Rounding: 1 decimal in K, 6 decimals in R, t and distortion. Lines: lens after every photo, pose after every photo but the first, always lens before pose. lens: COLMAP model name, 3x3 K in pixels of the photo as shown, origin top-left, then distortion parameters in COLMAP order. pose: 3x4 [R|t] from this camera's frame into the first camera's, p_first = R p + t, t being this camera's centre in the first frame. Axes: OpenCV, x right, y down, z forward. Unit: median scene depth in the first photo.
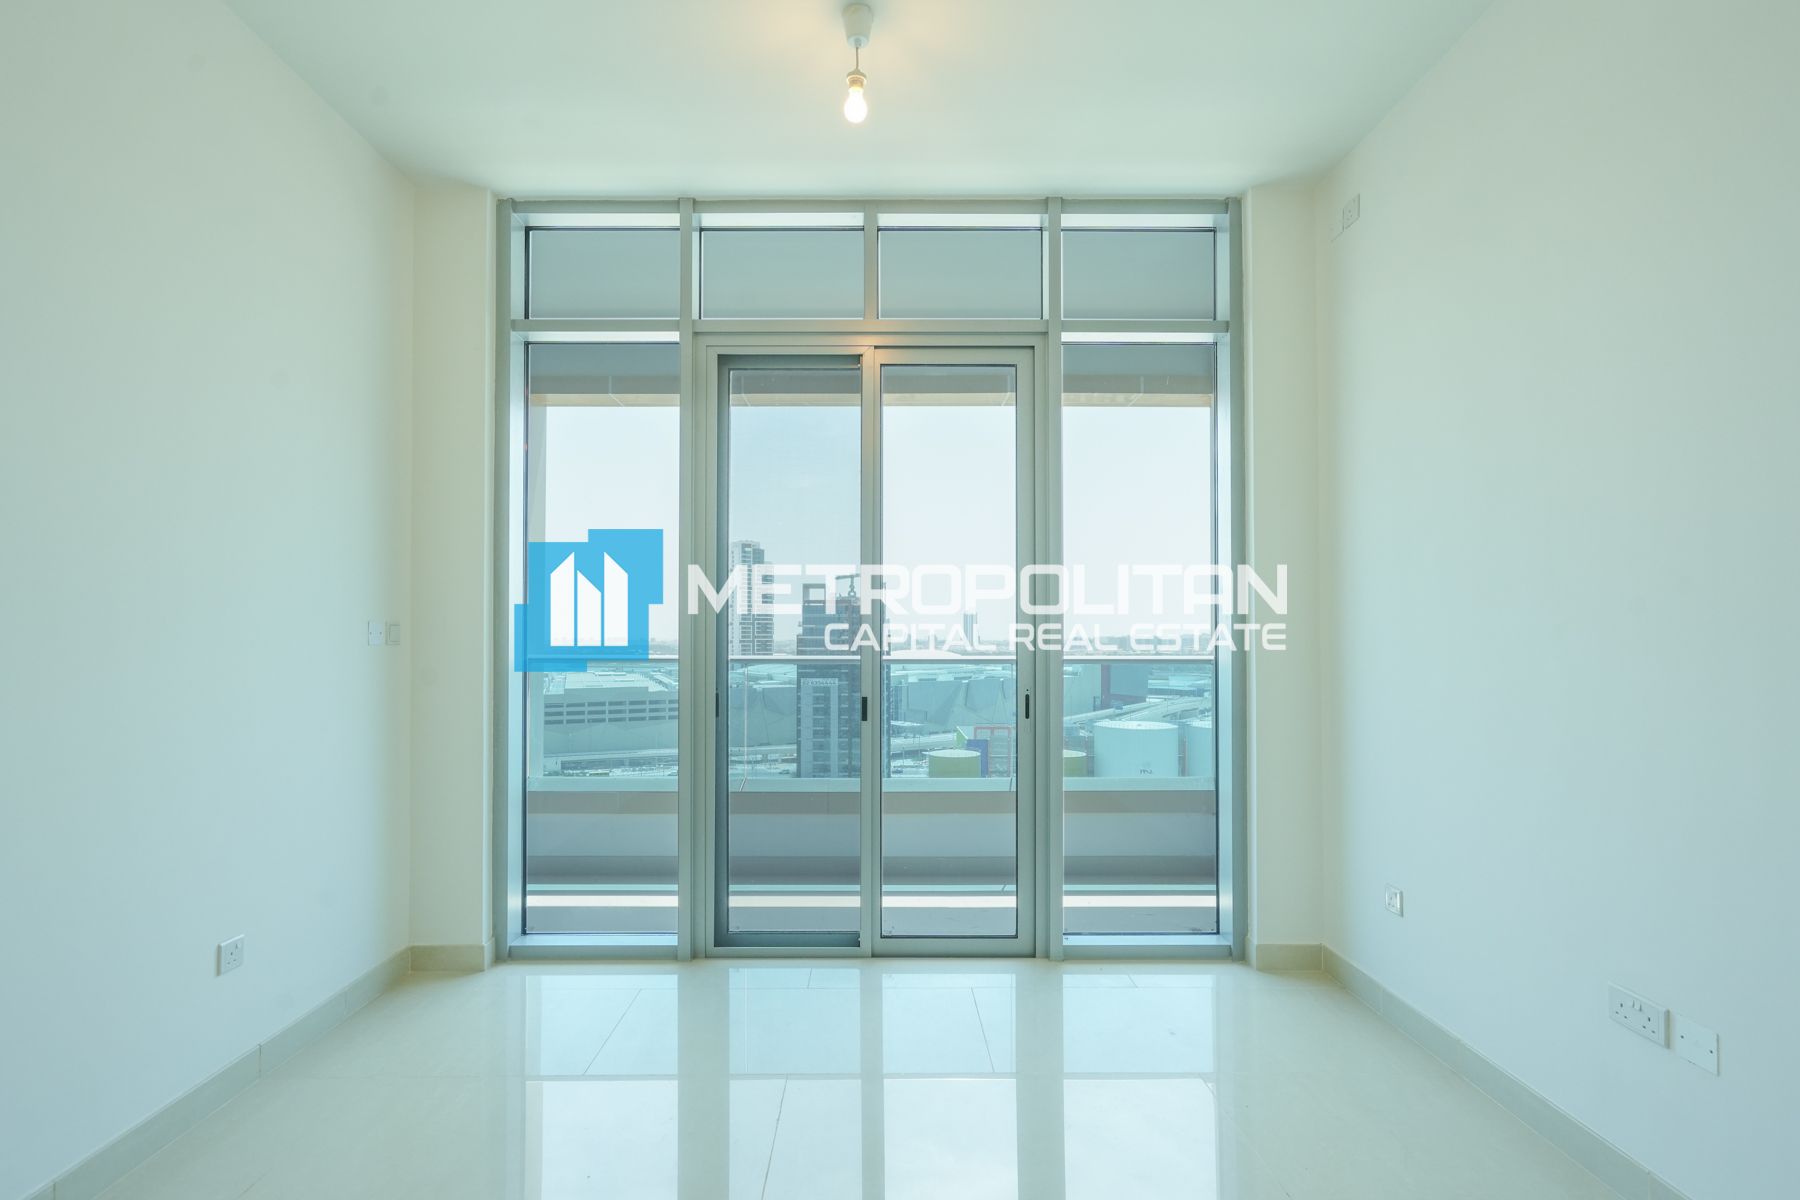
lens RADIAL K [[831.0, 0, 900.3], [0, 831.0, 589.7], [0, 0, 1]] dist [0.054667, 0.000574]
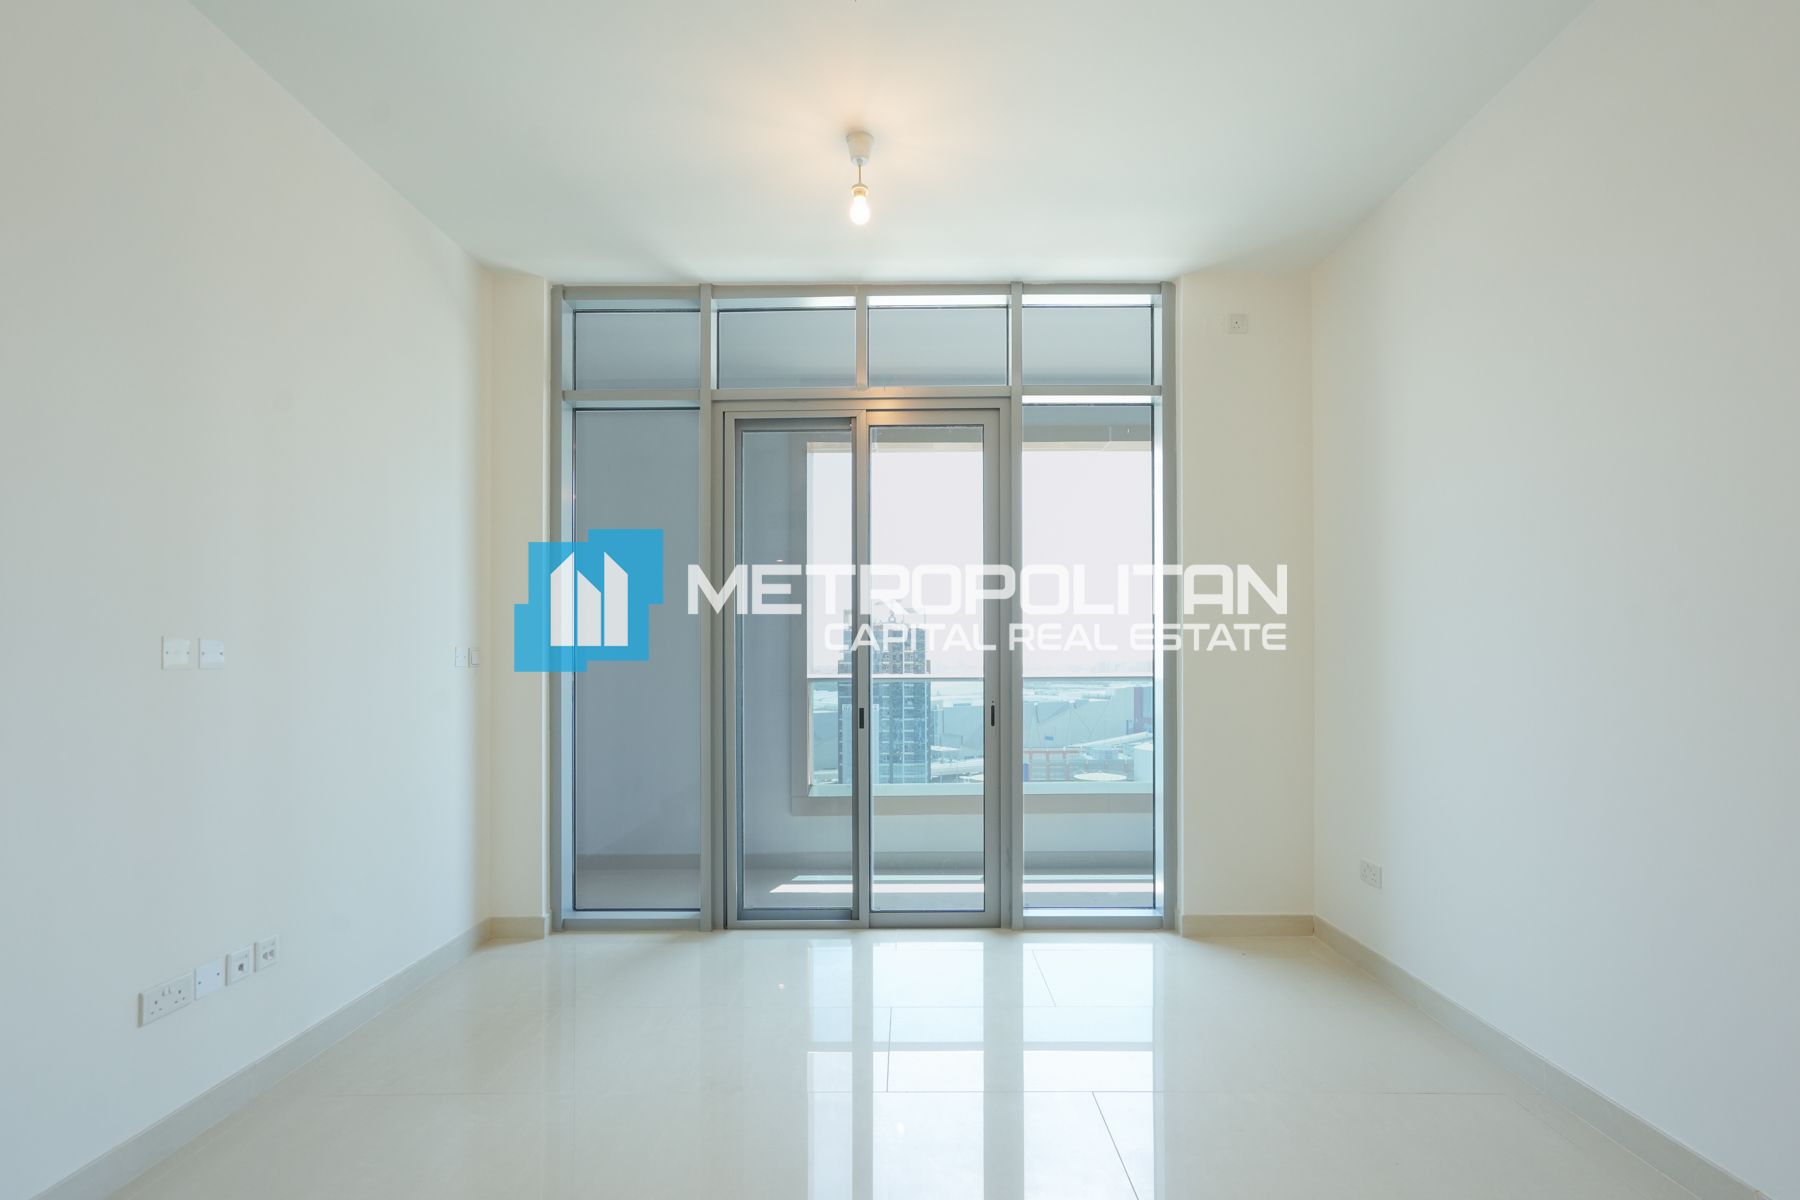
lens RADIAL K [[831.0, 0, 901.1], [0, 831.0, 612.9], [0, 0, 1]] dist [0.054667, 0.000574]
pose [[0.998750, -0.007274, -0.049448, 0.076714], [0.007094, 0.999968, -0.003815, -0.001103], [0.049474, 0.003459, 0.998769, -0.167861]]
